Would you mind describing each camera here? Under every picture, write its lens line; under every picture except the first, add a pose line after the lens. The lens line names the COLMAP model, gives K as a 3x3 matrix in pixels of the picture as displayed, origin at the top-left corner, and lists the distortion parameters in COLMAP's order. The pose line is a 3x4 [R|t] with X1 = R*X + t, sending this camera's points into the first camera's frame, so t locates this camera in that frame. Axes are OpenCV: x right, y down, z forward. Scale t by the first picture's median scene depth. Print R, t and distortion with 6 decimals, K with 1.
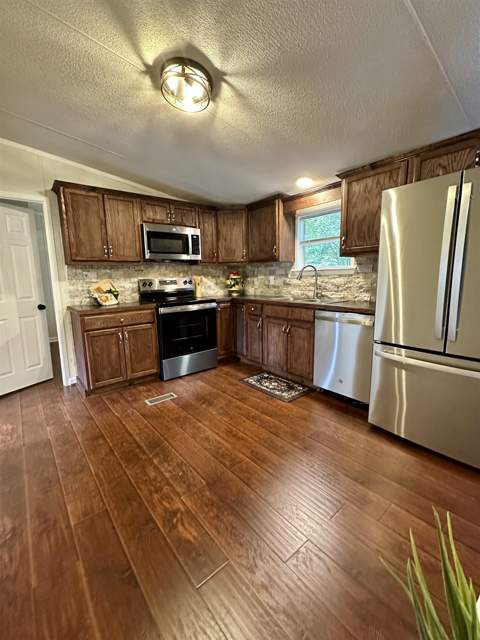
lens RADIAL K [[275.0, 0, 239.9], [0, 275.0, 317.1], [0, 0, 1]] dist [-0.002433, 0.000986]
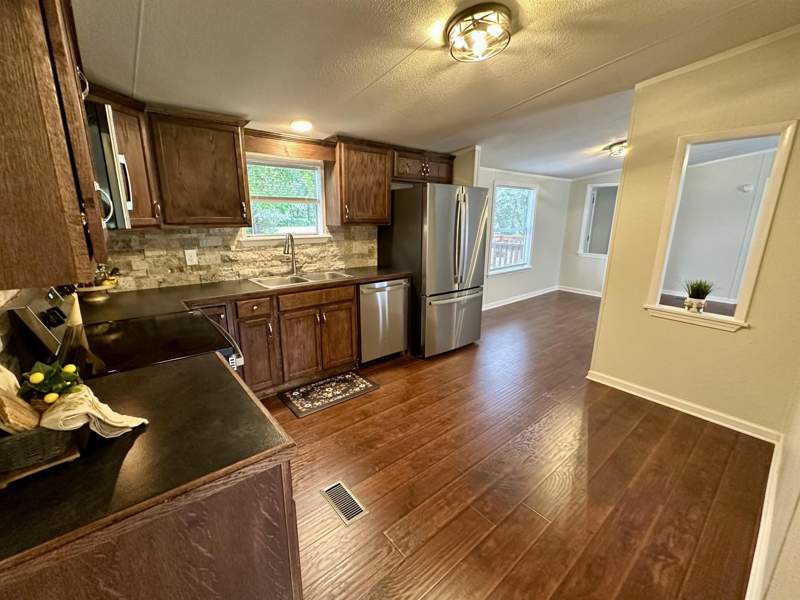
lens RADIAL K [[343.7, 0, 397.4], [0, 343.7, 299.2], [0, 0, 1]] dist [-0.002433, 0.000986]
pose [[-0.007871, -0.219349, 0.975615, -0.795767], [0.138226, 0.966040, 0.218311, -0.196560], [-0.990369, 0.136574, 0.022716, 0.778216]]
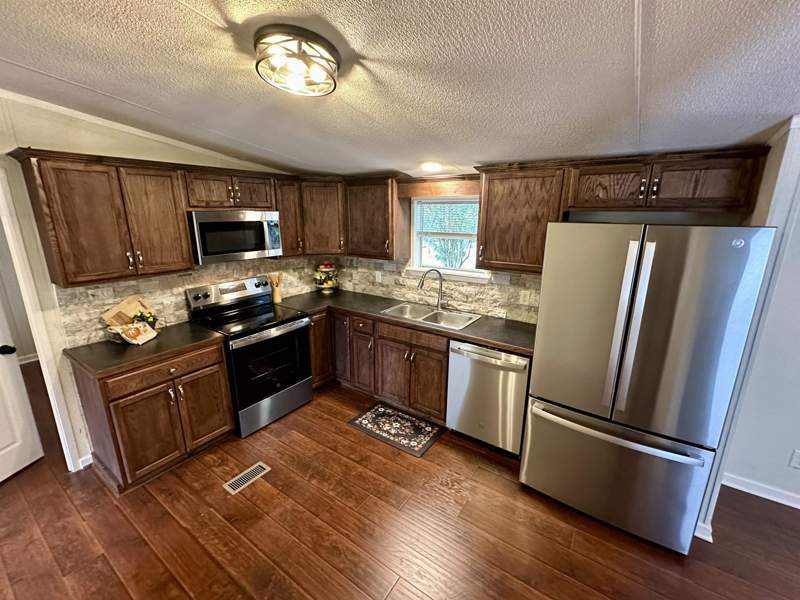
lens RADIAL K [[343.7, 0, 398.6], [0, 343.7, 298.9], [0, 0, 1]] dist [-0.002433, 0.000986]
pose [[0.961472, -0.044653, 0.271253, -0.123312], [0.017663, 0.994716, 0.101138, -0.225667], [-0.274336, -0.092450, 0.957180, 0.087060]]
